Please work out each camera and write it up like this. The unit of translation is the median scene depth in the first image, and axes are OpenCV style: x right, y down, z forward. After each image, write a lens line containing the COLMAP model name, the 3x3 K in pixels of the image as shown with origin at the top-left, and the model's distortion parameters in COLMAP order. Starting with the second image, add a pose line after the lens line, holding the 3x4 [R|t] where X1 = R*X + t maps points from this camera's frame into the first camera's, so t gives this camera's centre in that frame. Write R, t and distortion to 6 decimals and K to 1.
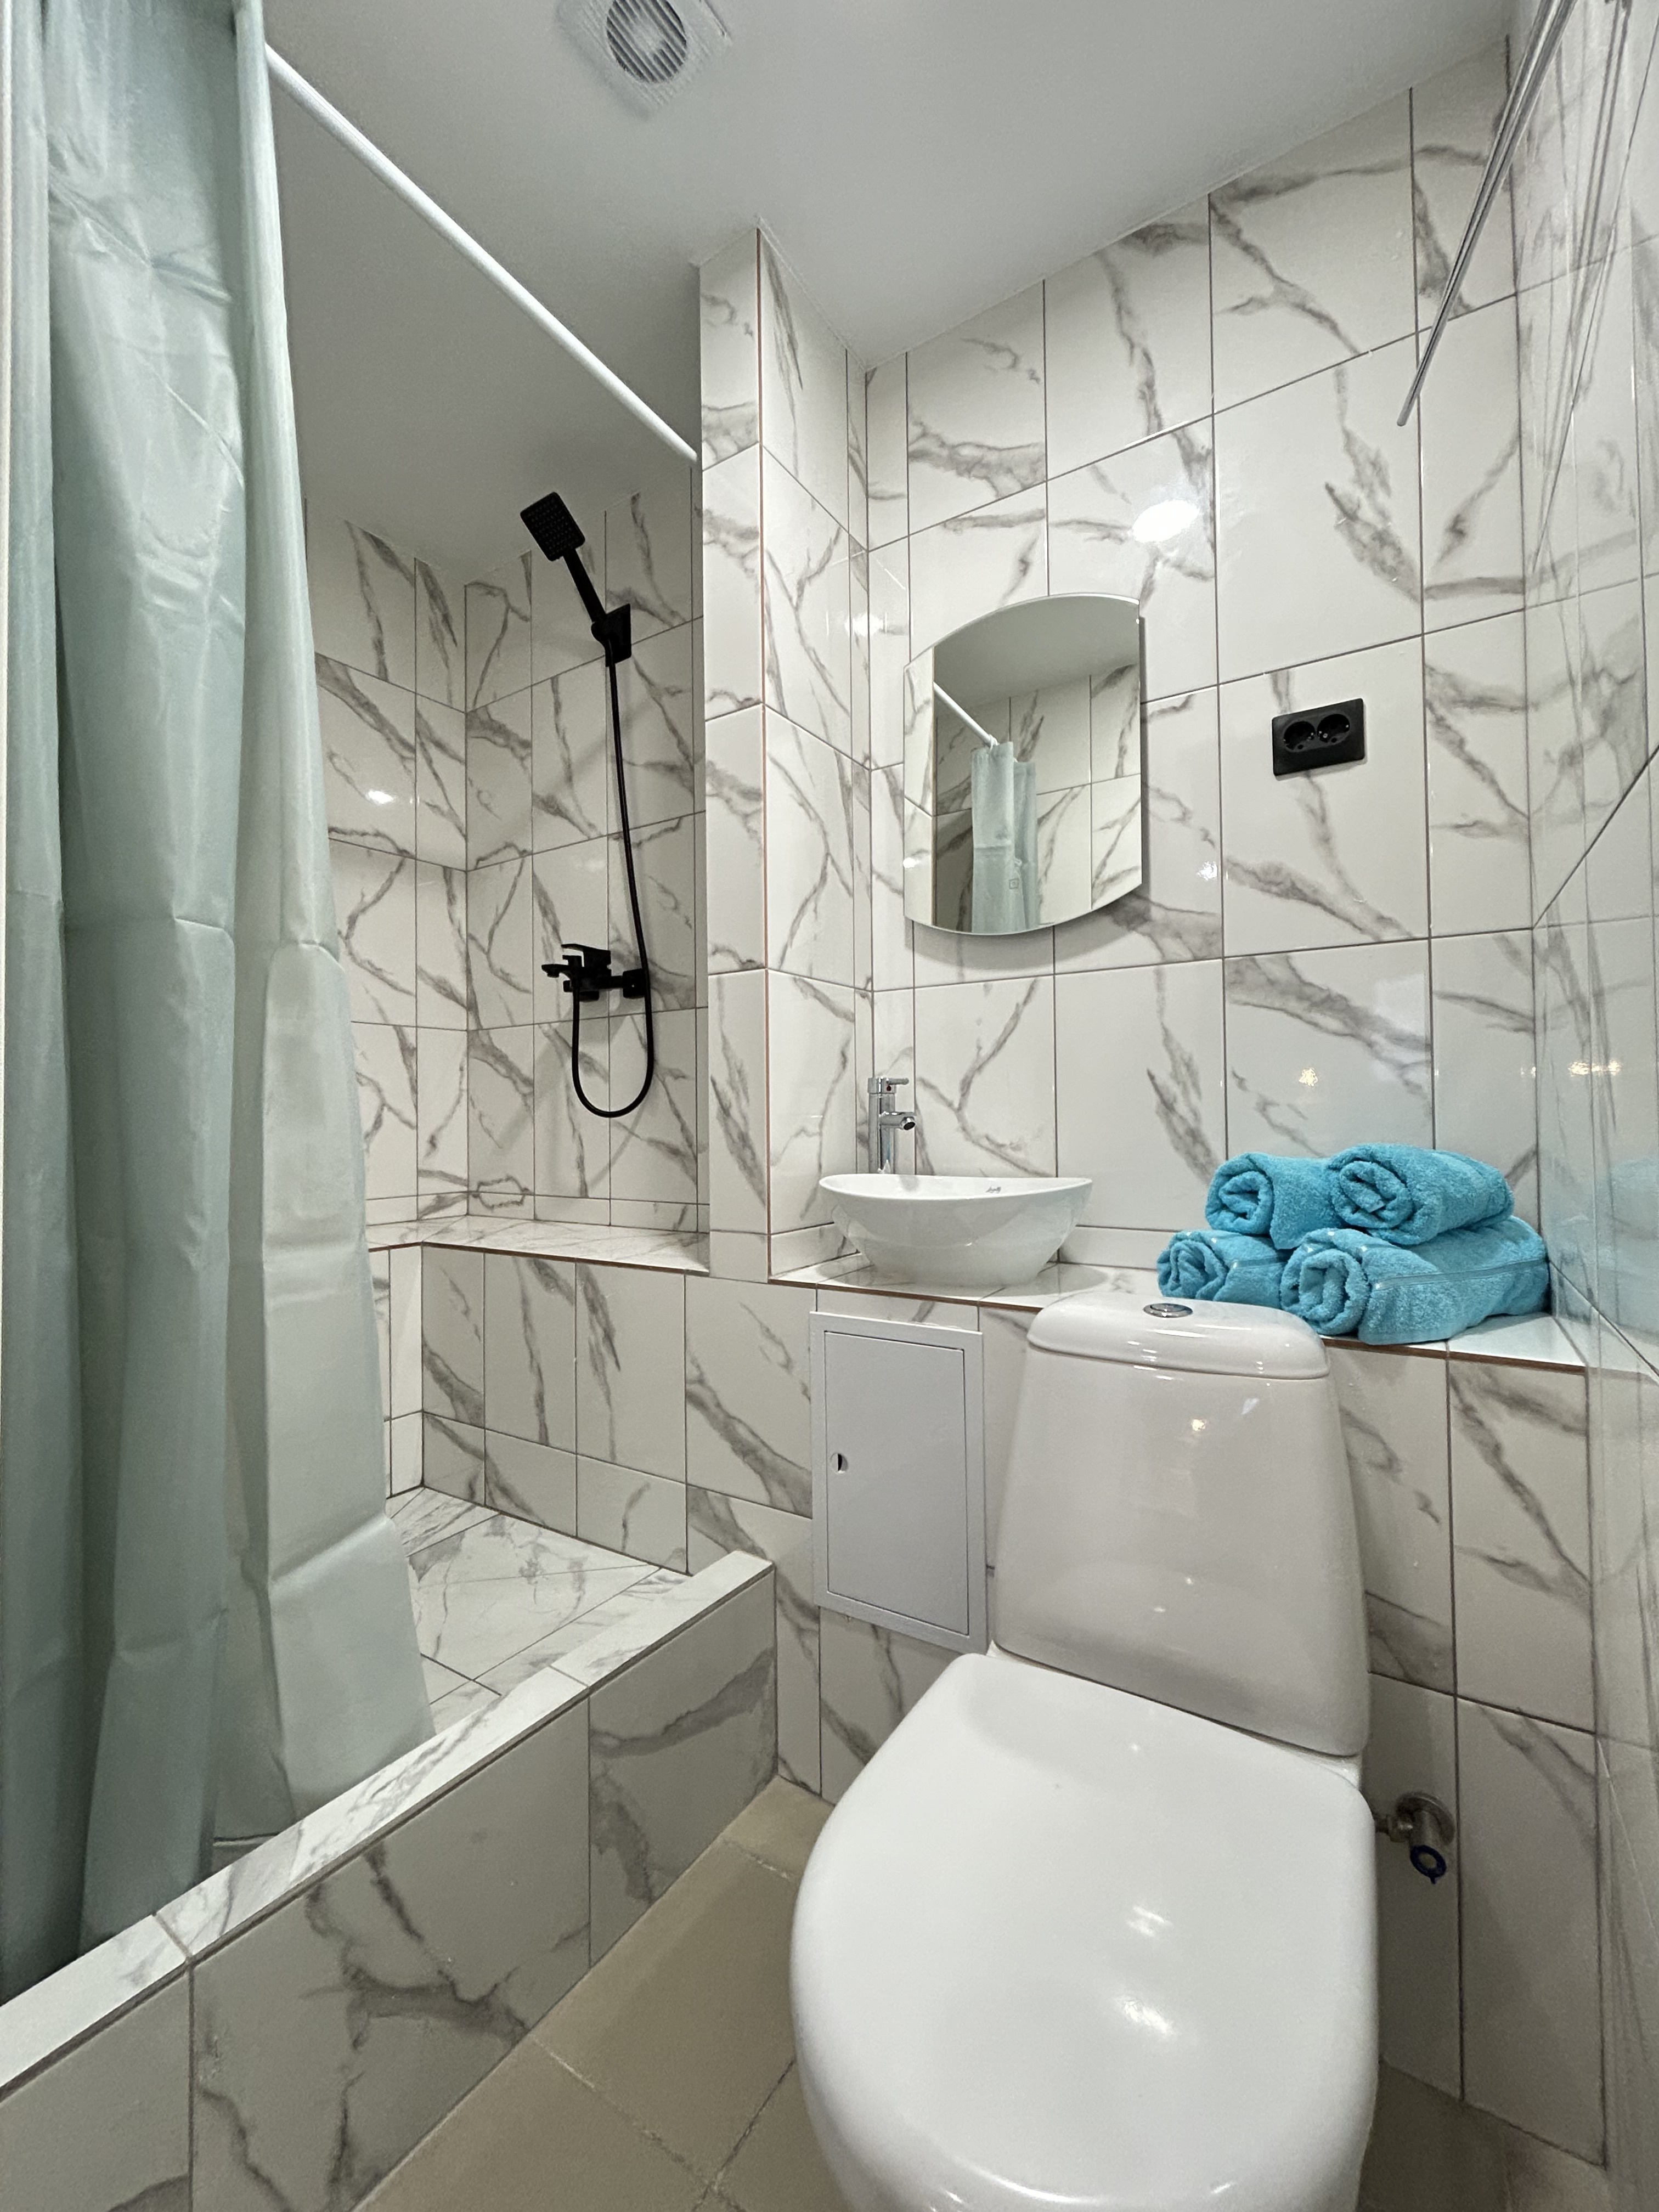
lens RADIAL K [[899.5, 0, 823.0], [0, 899.5, 1107.0], [0, 0, 1]] dist [0.002839, -0.000377]
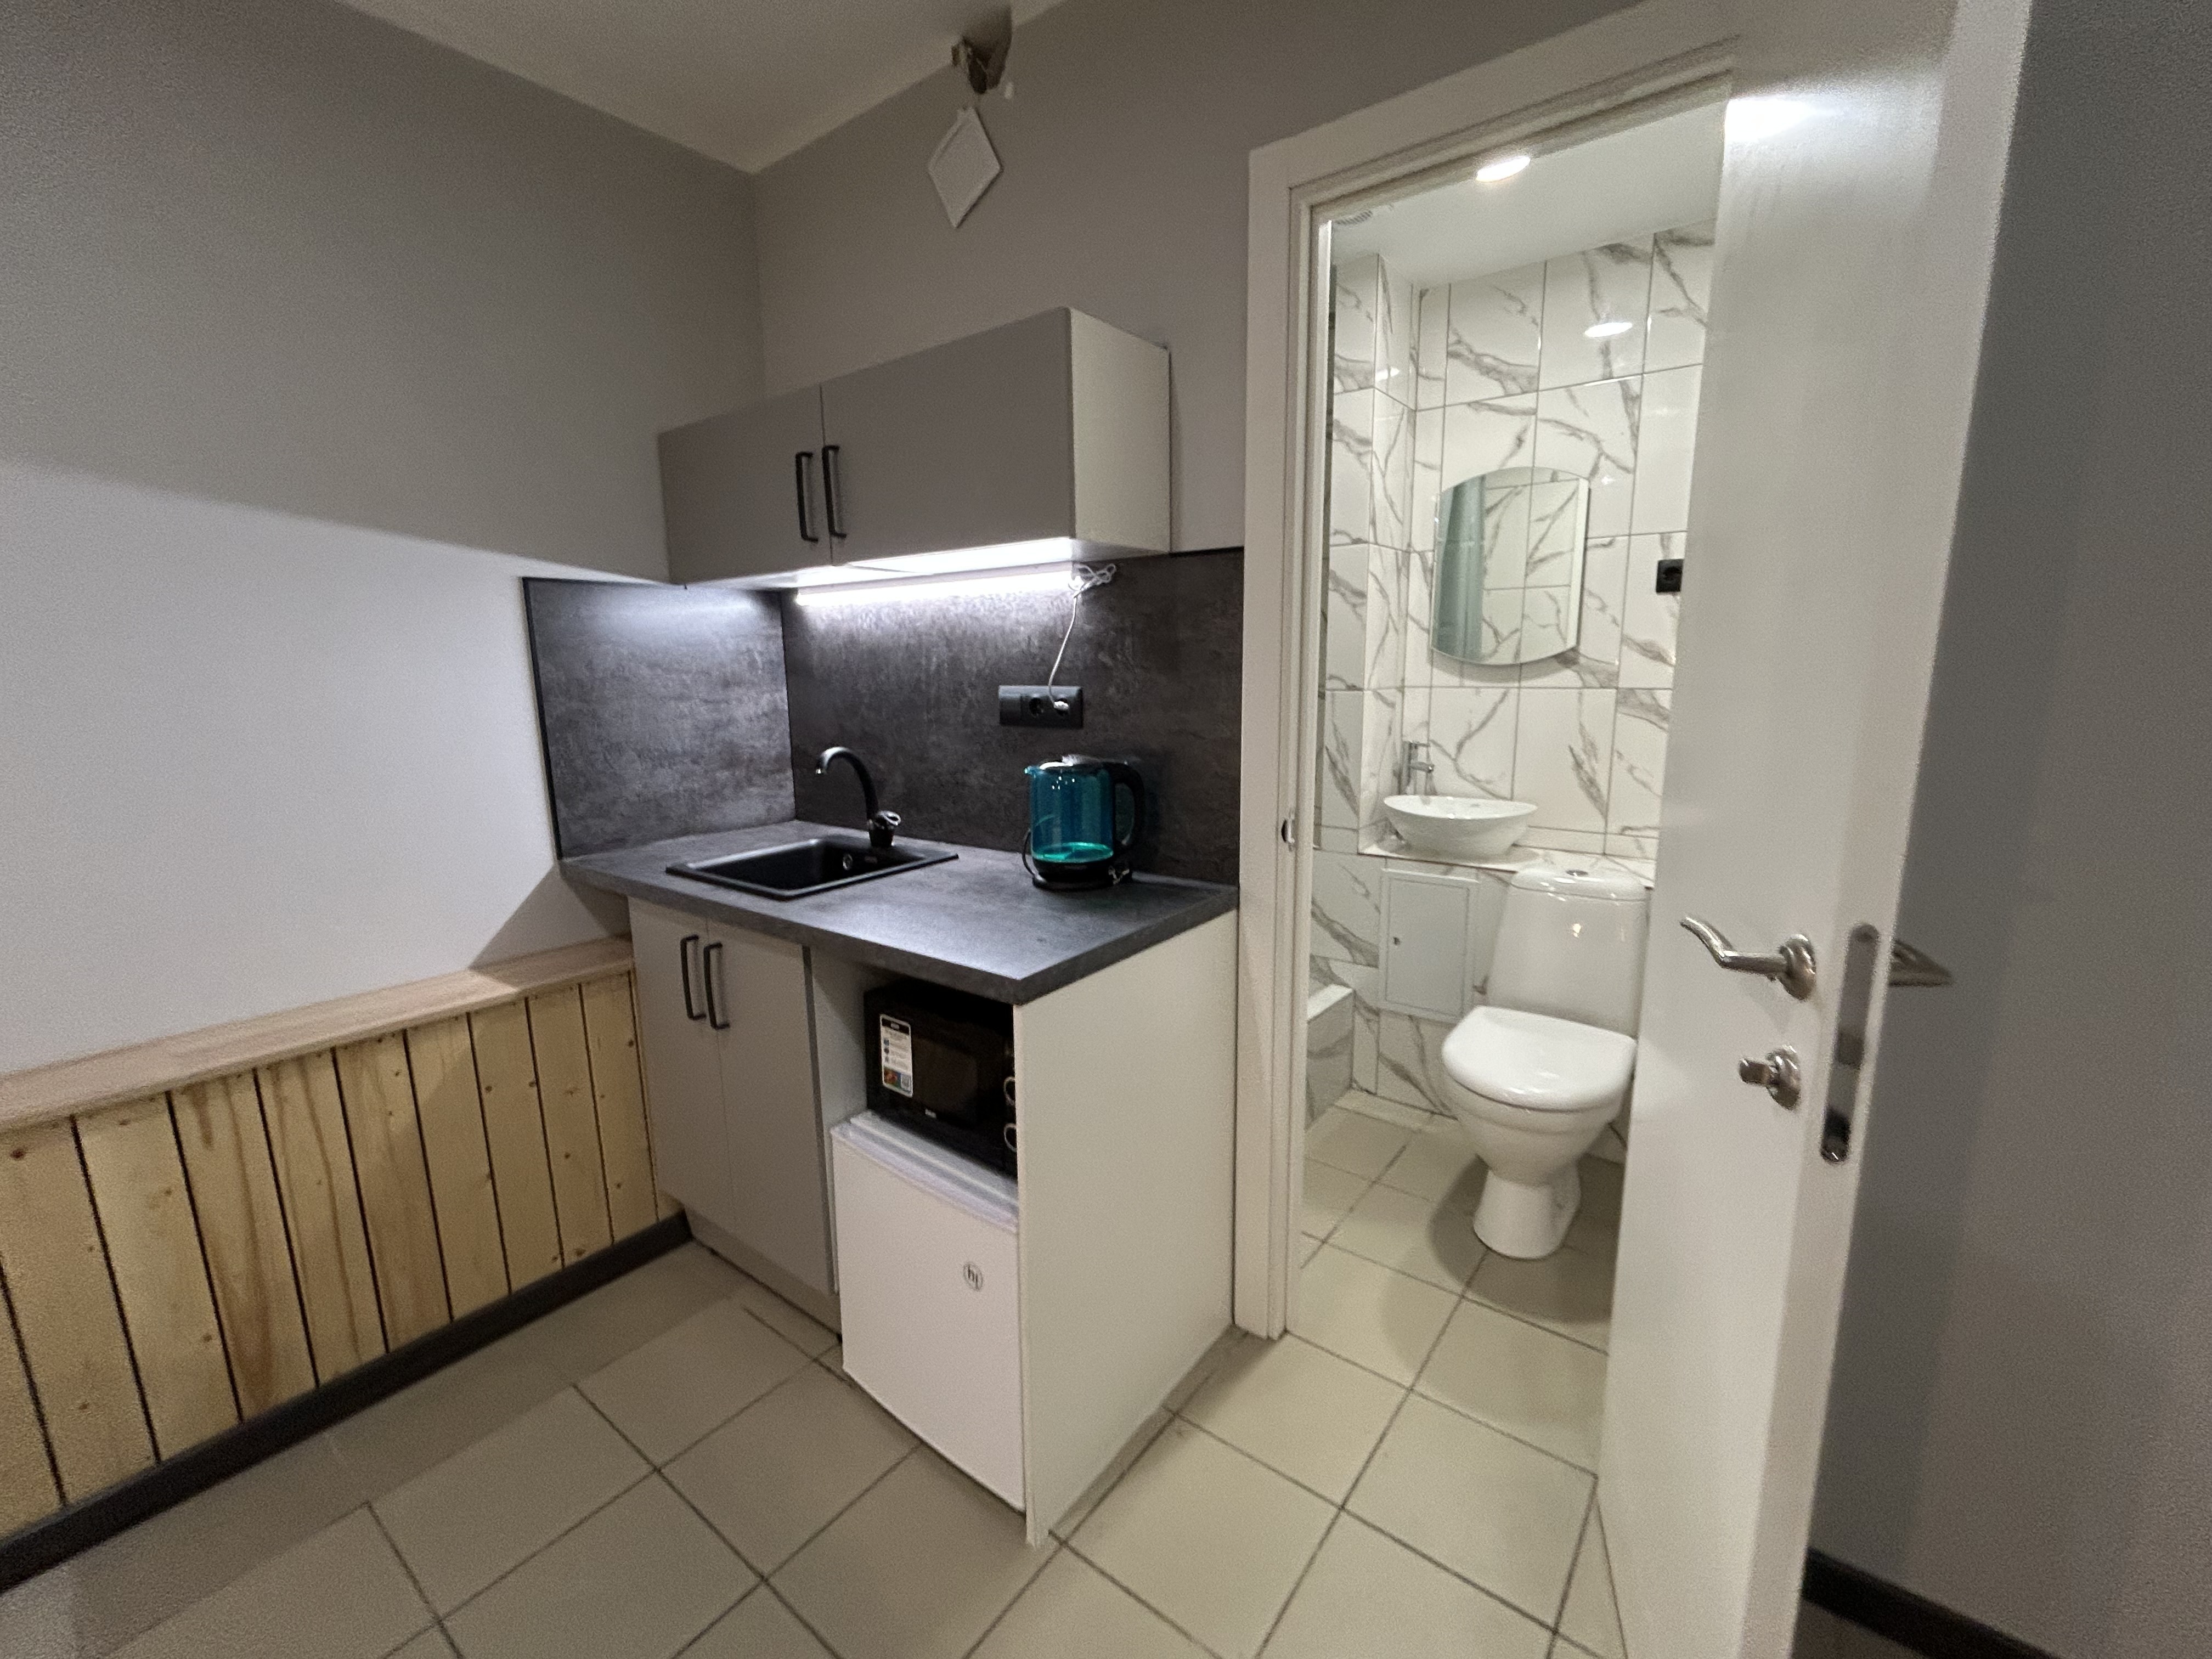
lens RADIAL K [[902.9, 0, 1106.0], [0, 902.9, 829.5], [0, 0, 1]] dist [-0.002325, 0.000163]
pose [[0.996623, 0.010972, -0.081381, -0.432848], [0.005024, 0.981031, 0.193785, -0.232950], [0.081964, -0.193540, 0.977663, -0.922061]]
